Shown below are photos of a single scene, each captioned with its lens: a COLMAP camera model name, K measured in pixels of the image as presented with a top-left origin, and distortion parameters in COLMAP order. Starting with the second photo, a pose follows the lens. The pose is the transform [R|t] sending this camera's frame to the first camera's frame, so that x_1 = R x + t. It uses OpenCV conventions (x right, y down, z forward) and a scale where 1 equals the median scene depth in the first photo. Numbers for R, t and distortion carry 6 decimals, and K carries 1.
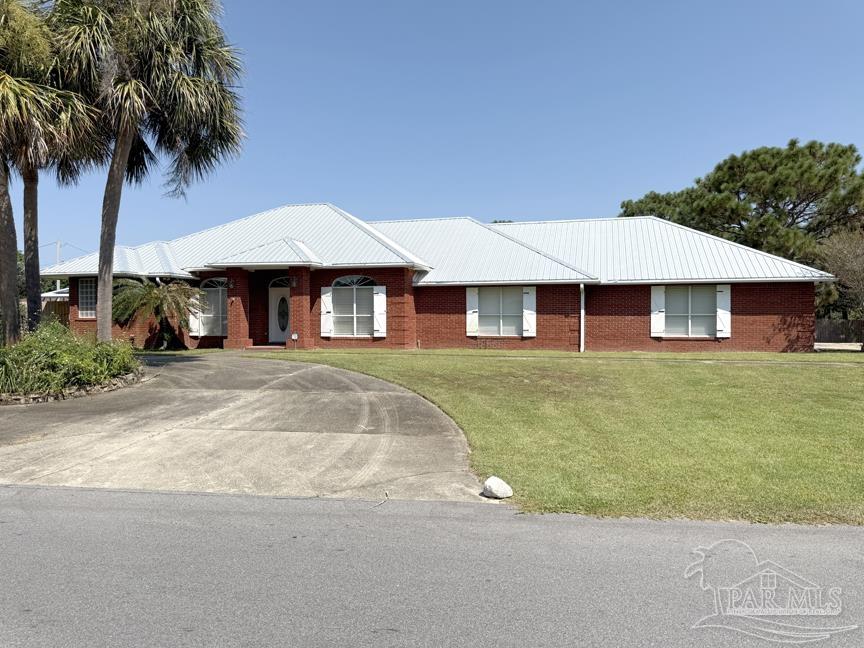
lens RADIAL K [[613.9, 0, 429.9], [0, 613.9, 321.2], [0, 0, 1]] dist [0.065305, -0.067592]
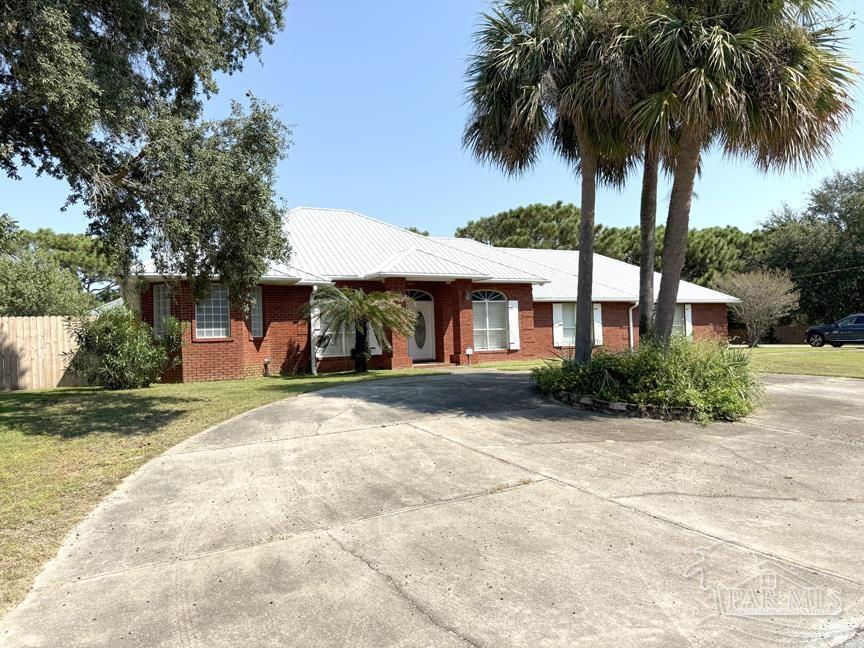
lens RADIAL K [[613.9, 0, 435.6], [0, 613.9, 323.3], [0, 0, 1]] dist [0.065305, -0.067592]
pose [[0.760471, -0.005822, 0.649346, -0.855297], [0.031525, 0.999112, -0.027962, 0.006098], [-0.648606, 0.041735, 0.759979, 0.296456]]
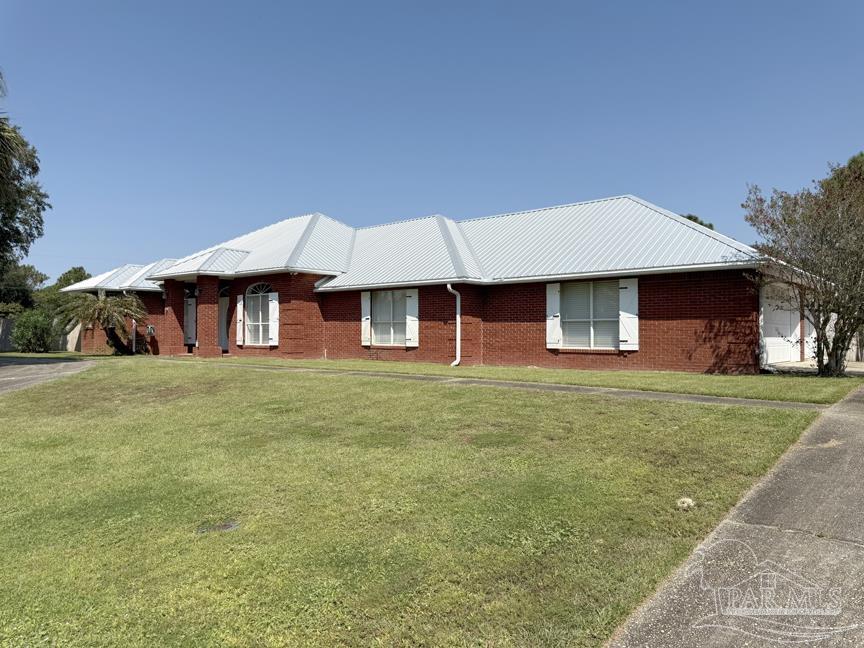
lens RADIAL K [[613.9, 0, 432.5], [0, 613.9, 330.6], [0, 0, 1]] dist [0.065305, -0.067592]
pose [[0.899392, -0.000074, -0.437143, 0.566565], [-0.001919, 0.999990, -0.004119, 0.005992], [0.437139, 0.004543, 0.899382, 0.236049]]
